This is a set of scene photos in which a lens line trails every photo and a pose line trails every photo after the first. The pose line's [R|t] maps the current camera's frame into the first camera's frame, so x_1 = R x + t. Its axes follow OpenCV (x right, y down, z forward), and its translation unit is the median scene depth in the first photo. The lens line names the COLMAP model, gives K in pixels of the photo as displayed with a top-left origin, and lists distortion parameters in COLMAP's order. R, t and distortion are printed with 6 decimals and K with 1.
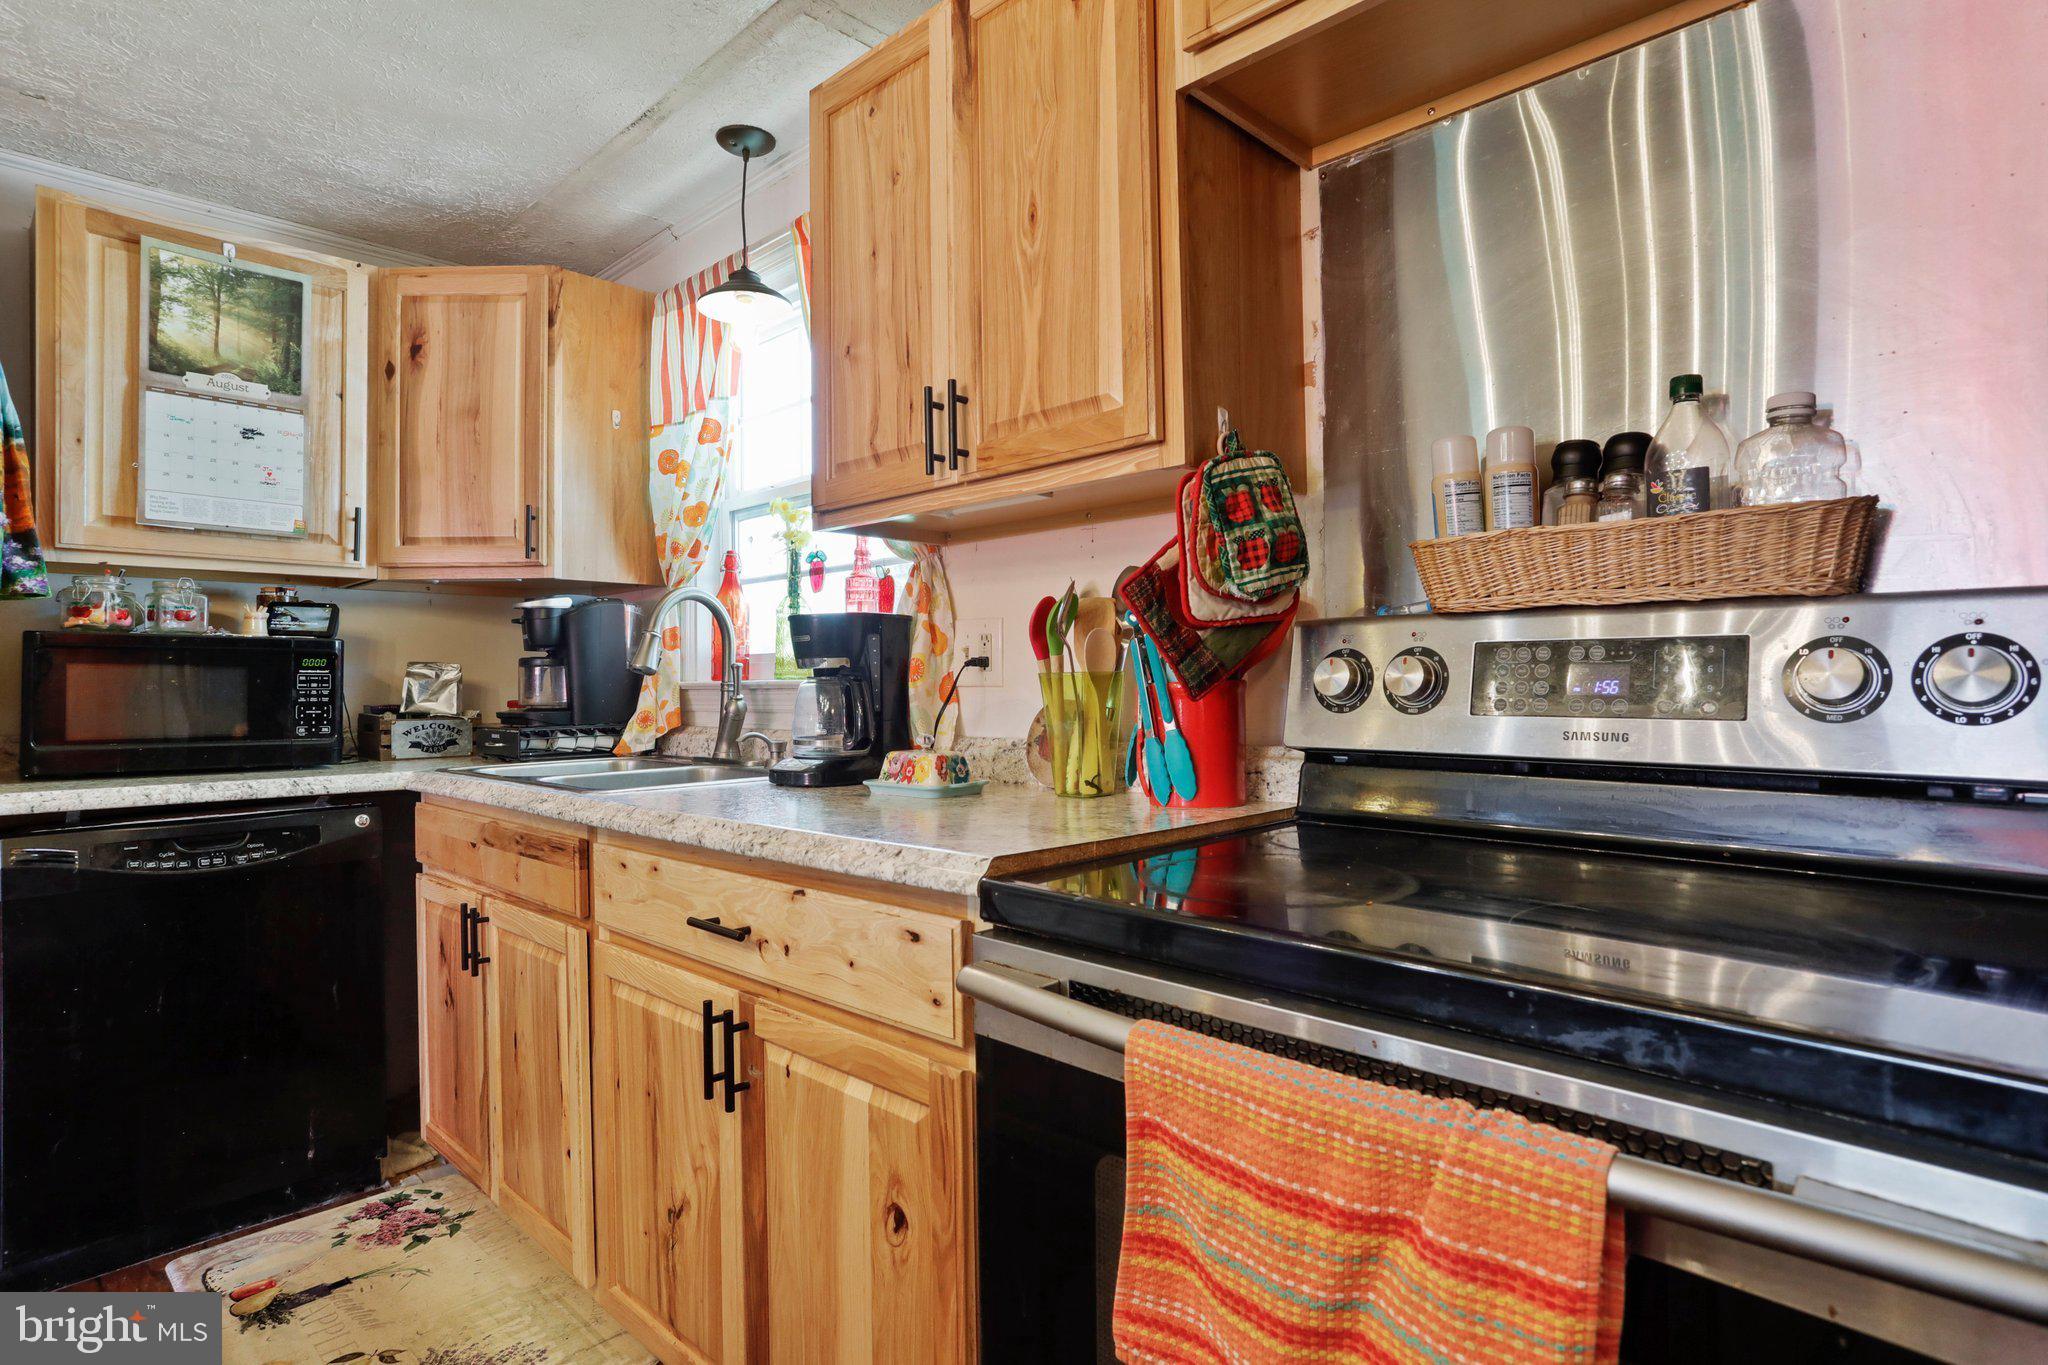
lens RADIAL K [[1081.5, 0, 989.1], [0, 1081.5, 665.1], [0, 0, 1]] dist [0.001947, 0.000700]
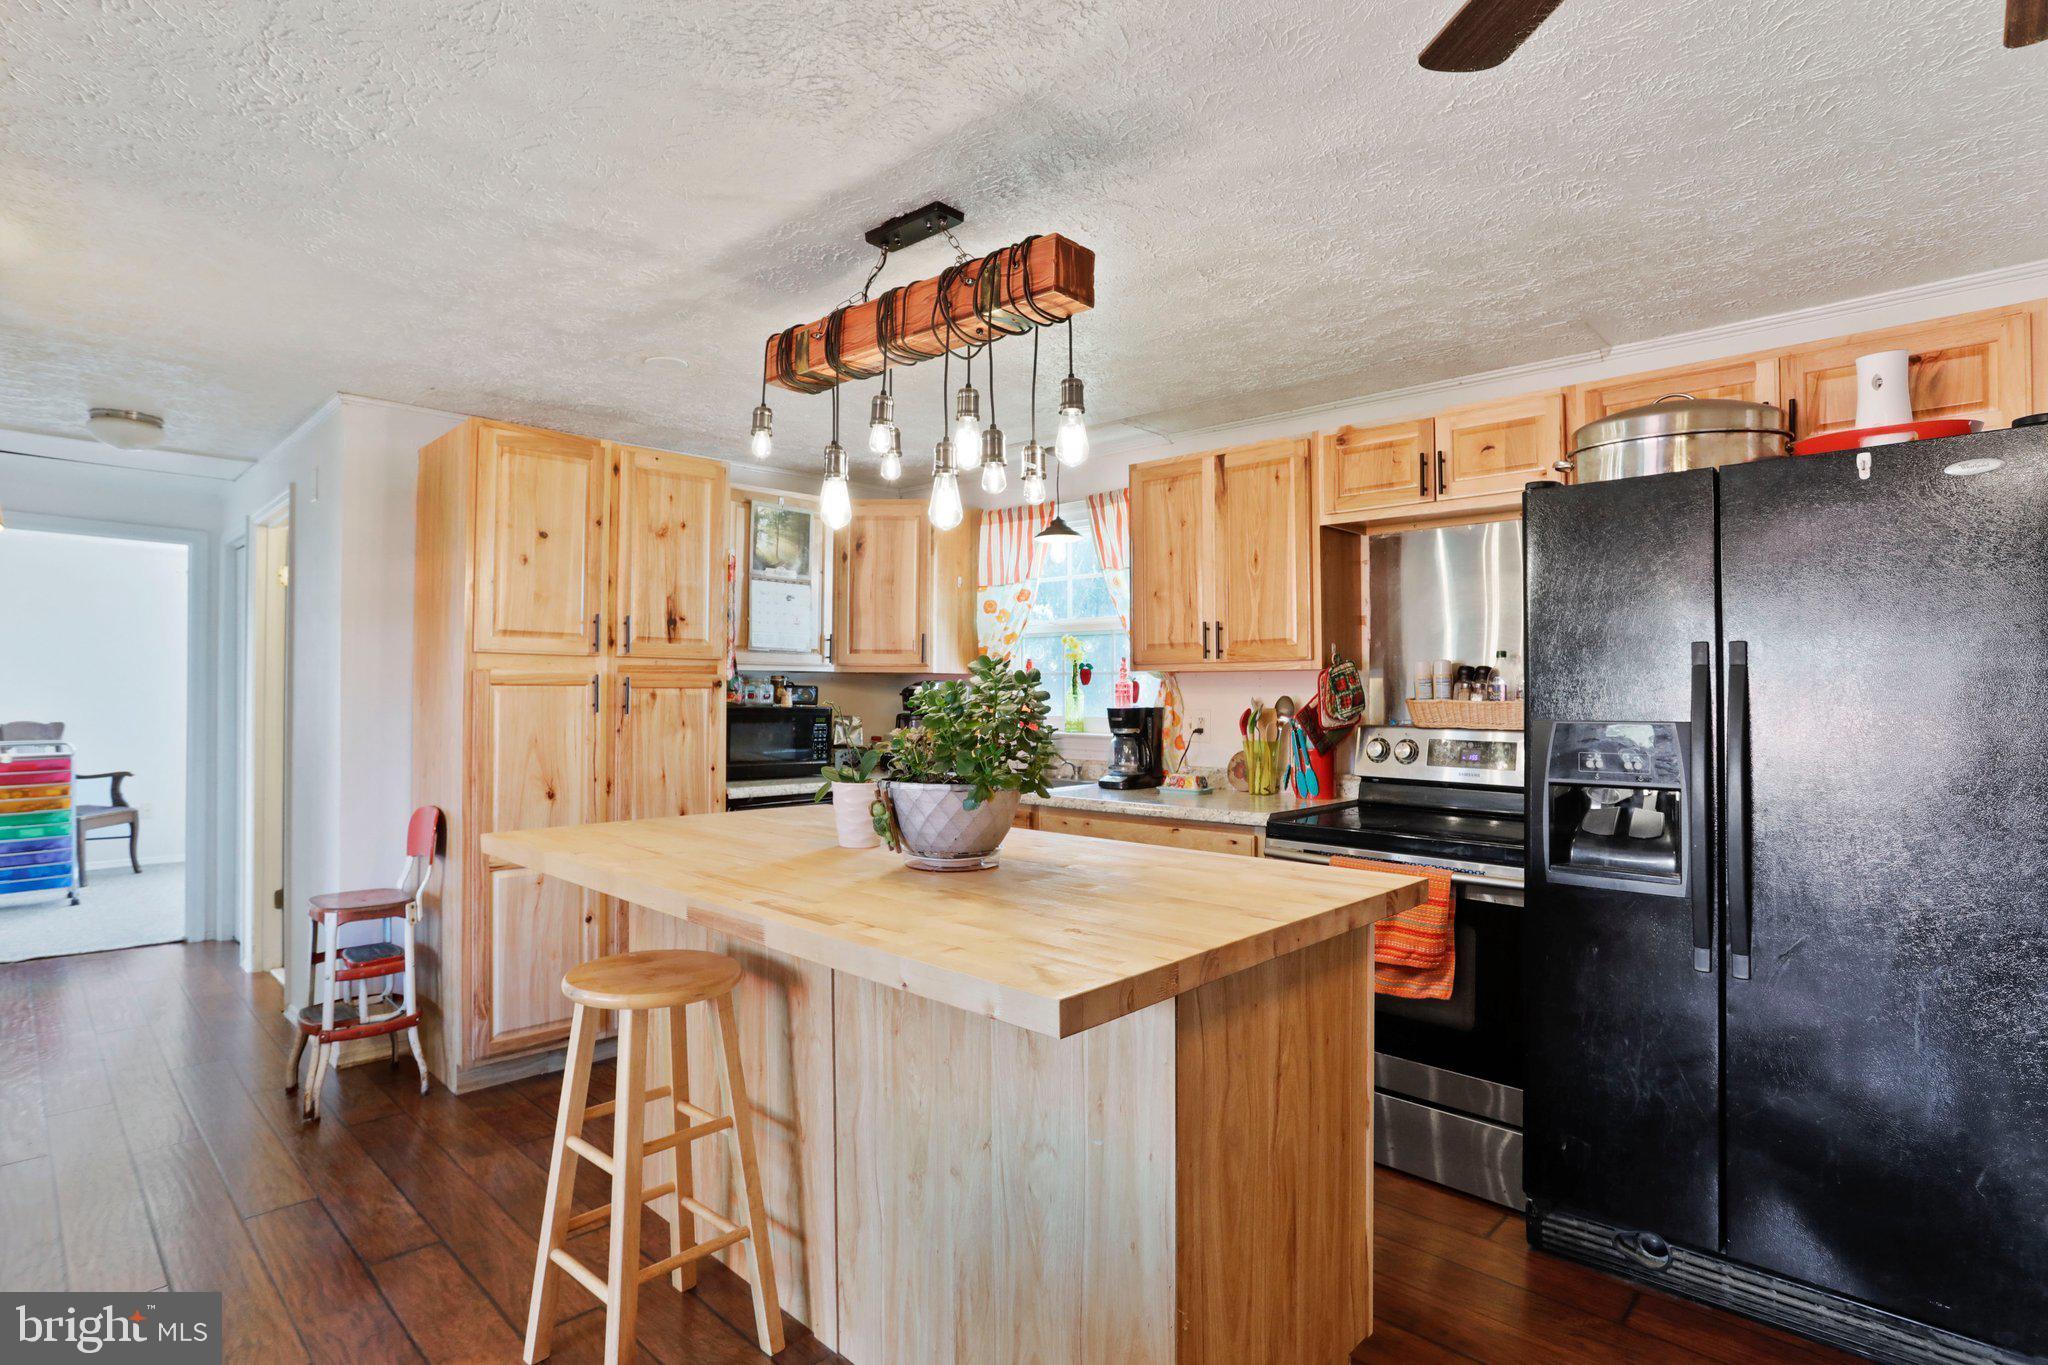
lens RADIAL K [[1022.2, 0, 1024.0], [0, 1022.2, 682.5], [0, 0, 1]] dist [-0.001333, 0.001408]
pose [[0.999357, 0.012559, 0.033569, -0.526753], [-0.012820, 0.999889, 0.007577, -0.135962], [-0.033470, -0.008003, 0.999408, -1.231606]]
